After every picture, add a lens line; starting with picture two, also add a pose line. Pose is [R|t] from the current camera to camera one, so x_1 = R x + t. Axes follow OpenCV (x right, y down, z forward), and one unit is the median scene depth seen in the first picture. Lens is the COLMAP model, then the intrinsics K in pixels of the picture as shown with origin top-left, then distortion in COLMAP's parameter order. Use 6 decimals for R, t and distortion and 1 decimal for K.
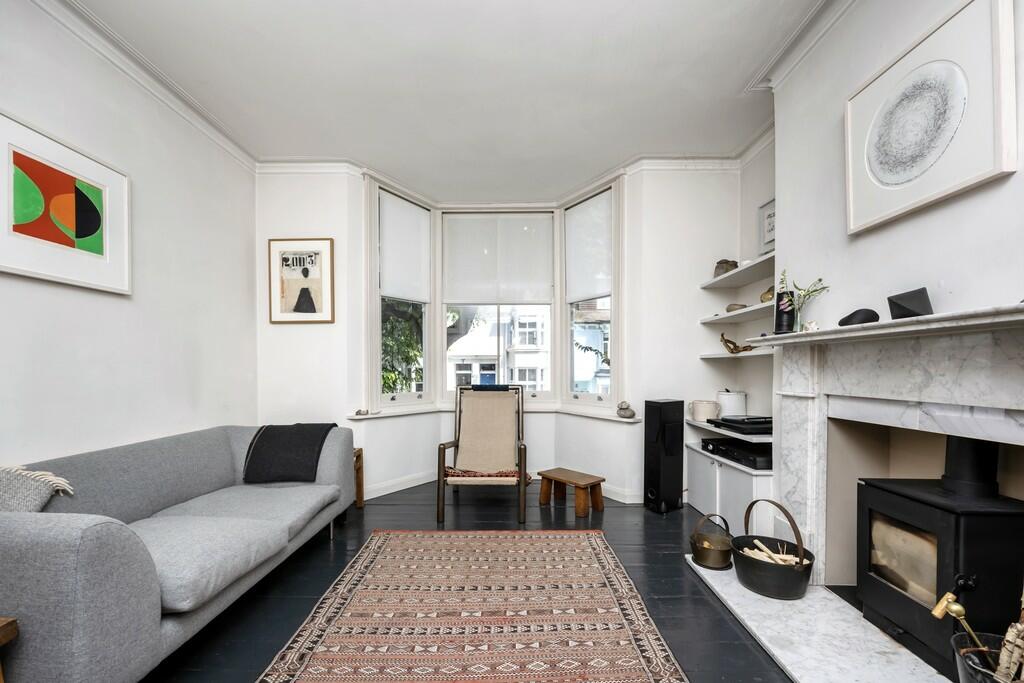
lens RADIAL K [[424.2, 0, 516.2], [0, 424.2, 372.7], [0, 0, 1]] dist [-0.003760, 0.000434]
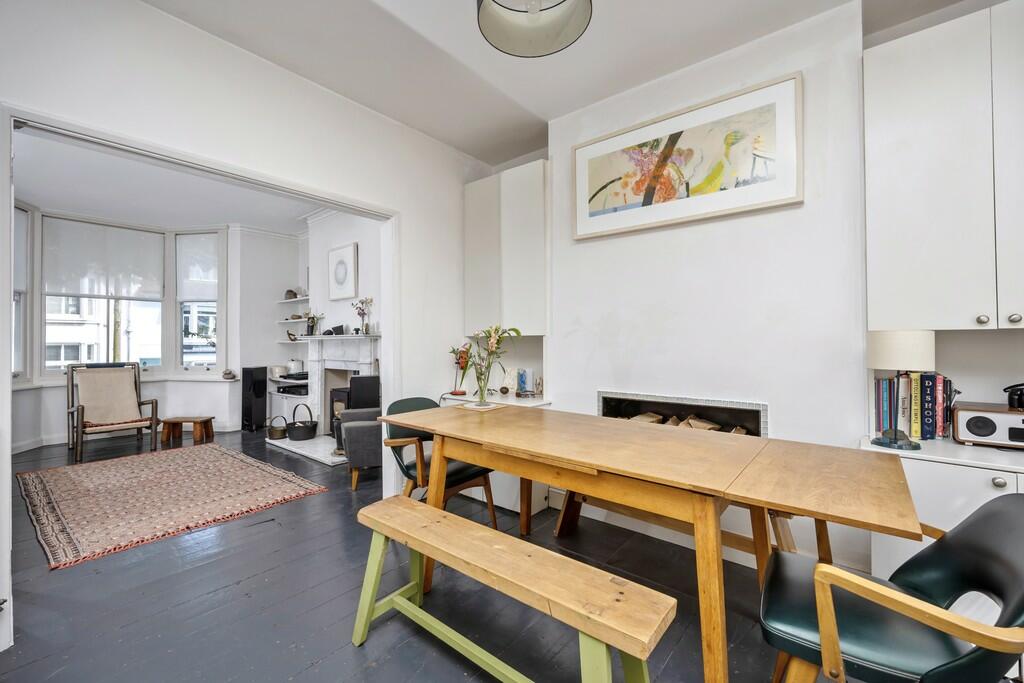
lens RADIAL K [[424.2, 0, 513.6], [0, 424.2, 333.3], [0, 0, 1]] dist [-0.003760, 0.000434]
pose [[0.638866, 0.009943, 0.769254, -0.381839], [0.012249, 0.999658, -0.023094, -0.025712], [-0.769220, 0.024176, 0.638526, -1.142030]]
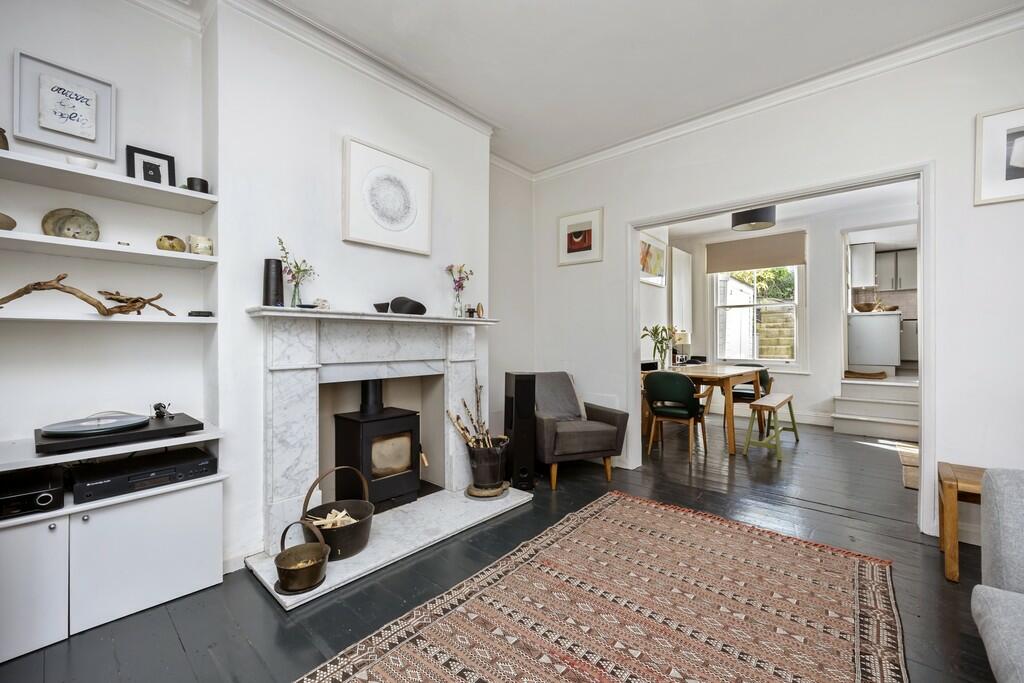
lens RADIAL K [[424.2, 0, 508.8], [0, 424.2, 335.6], [0, 0, 1]] dist [-0.003760, 0.000434]
pose [[-0.751375, 0.008584, 0.659819, -0.310380], [0.004417, 0.999958, -0.007979, -0.010838], [-0.659860, -0.003081, -0.751382, 1.129745]]
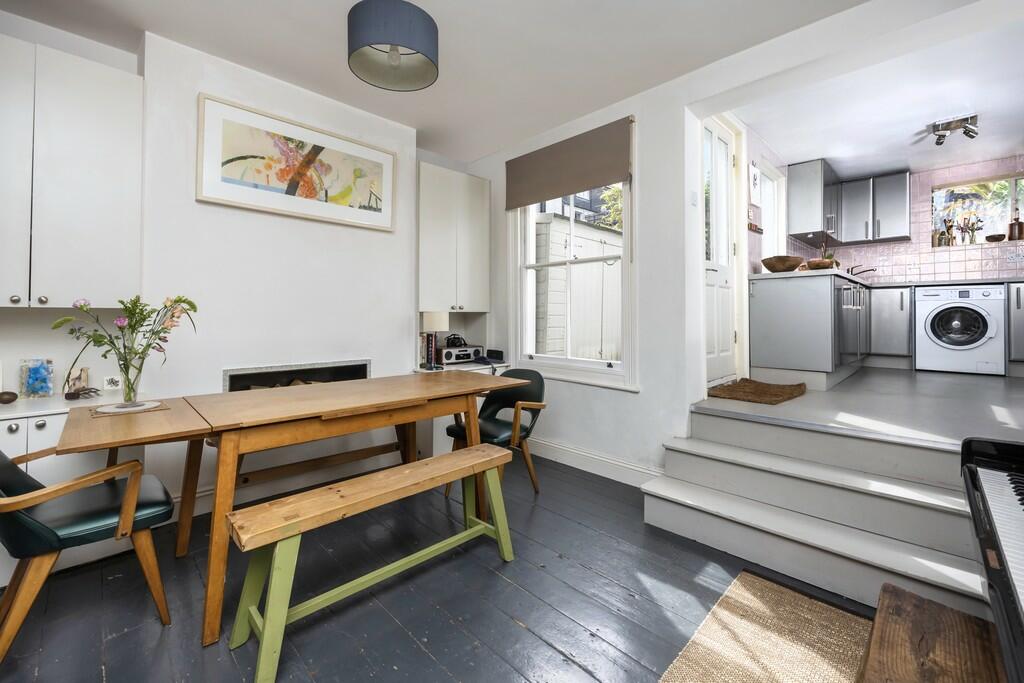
lens RADIAL K [[424.2, 0, 500.6], [0, 424.2, 315.1], [0, 0, 1]] dist [-0.003760, 0.000434]
pose [[-0.691578, 0.005693, 0.722279, -0.588054], [0.007281, 0.999973, -0.000911, -0.025108], [-0.722265, 0.004629, -0.691601, -0.425348]]
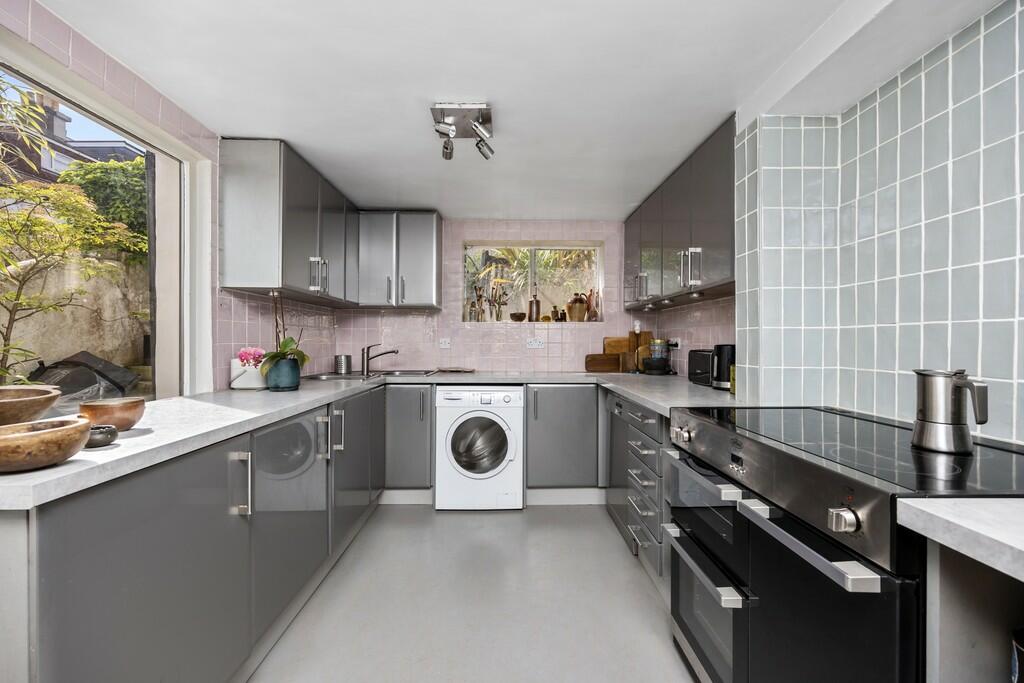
lens RADIAL K [[424.2, 0, 506.8], [0, 424.2, 345.6], [0, 0, 1]] dist [-0.003760, 0.000434]
pose [[-0.999917, -0.001632, -0.012750, -0.680866], [-0.001796, 0.999916, 0.012849, -0.234427], [0.012728, 0.012871, -0.999836, -1.590083]]
